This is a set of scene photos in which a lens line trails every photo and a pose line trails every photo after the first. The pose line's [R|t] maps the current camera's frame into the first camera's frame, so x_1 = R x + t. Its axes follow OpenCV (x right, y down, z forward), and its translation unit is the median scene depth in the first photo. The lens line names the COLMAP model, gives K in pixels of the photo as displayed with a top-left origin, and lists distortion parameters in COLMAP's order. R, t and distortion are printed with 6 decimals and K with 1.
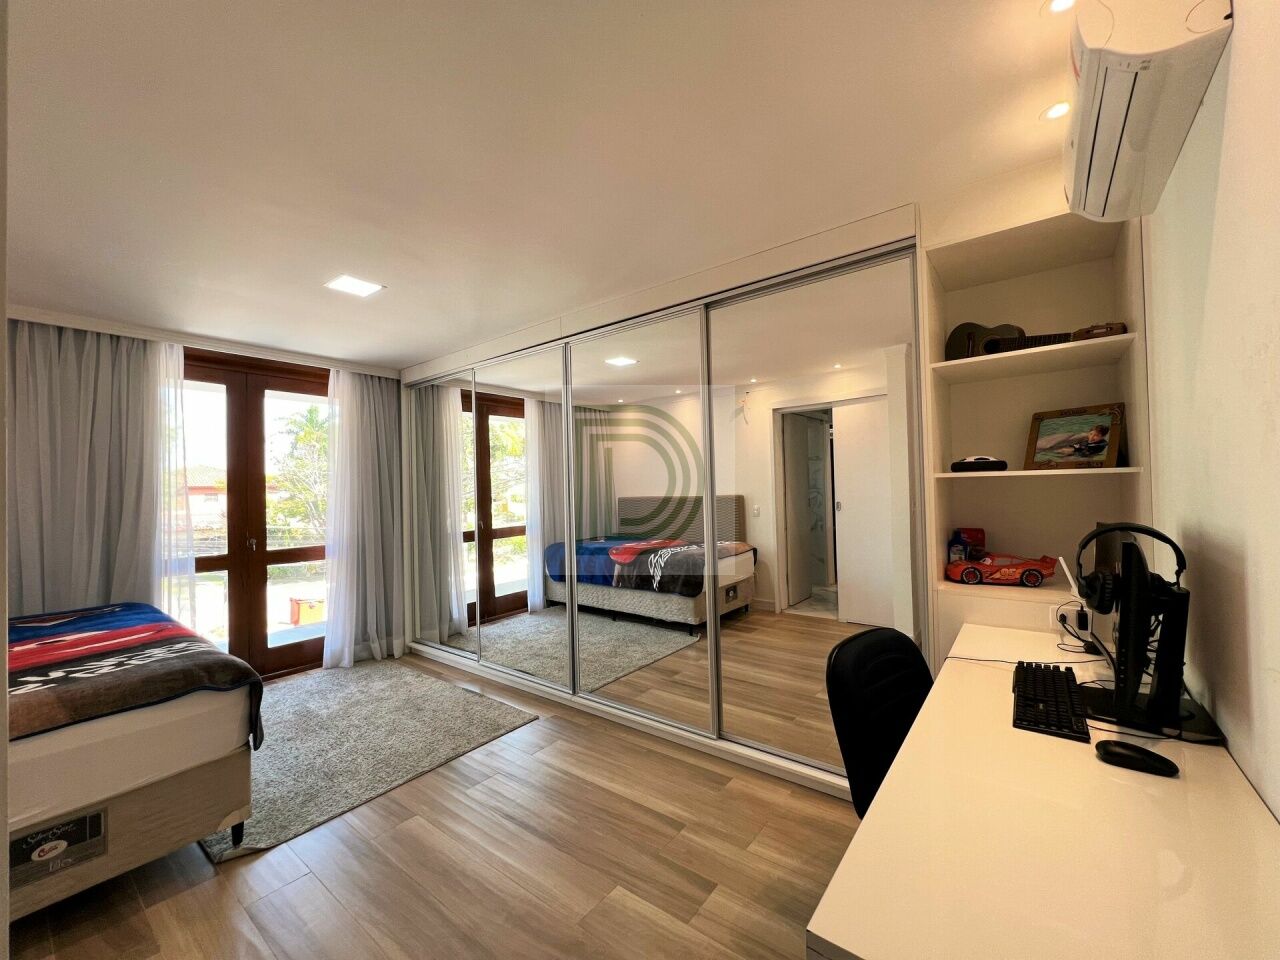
lens RADIAL K [[517.7, 0, 642.5], [0, 517.7, 481.7], [0, 0, 1]] dist [0.000733, 0.001082]
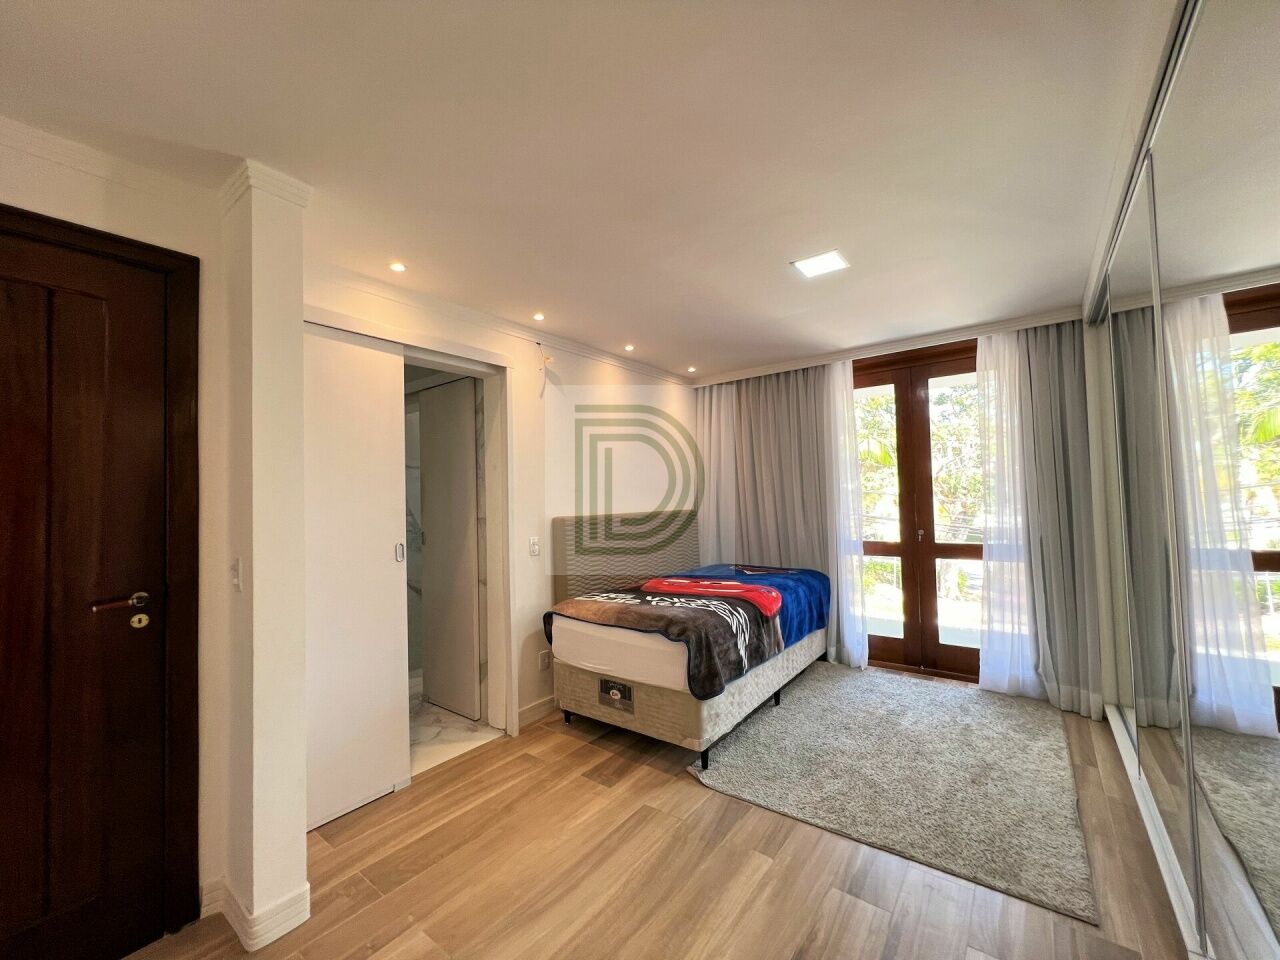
lens RADIAL K [[517.7, 0, 642.5], [0, 517.7, 479.8], [0, 0, 1]] dist [0.000733, 0.001082]
pose [[0.005918, -0.014603, -0.999876, 0.293604], [0.040131, 0.999091, -0.014354, 0.007141], [0.999177, -0.040041, 0.006499, 0.530513]]
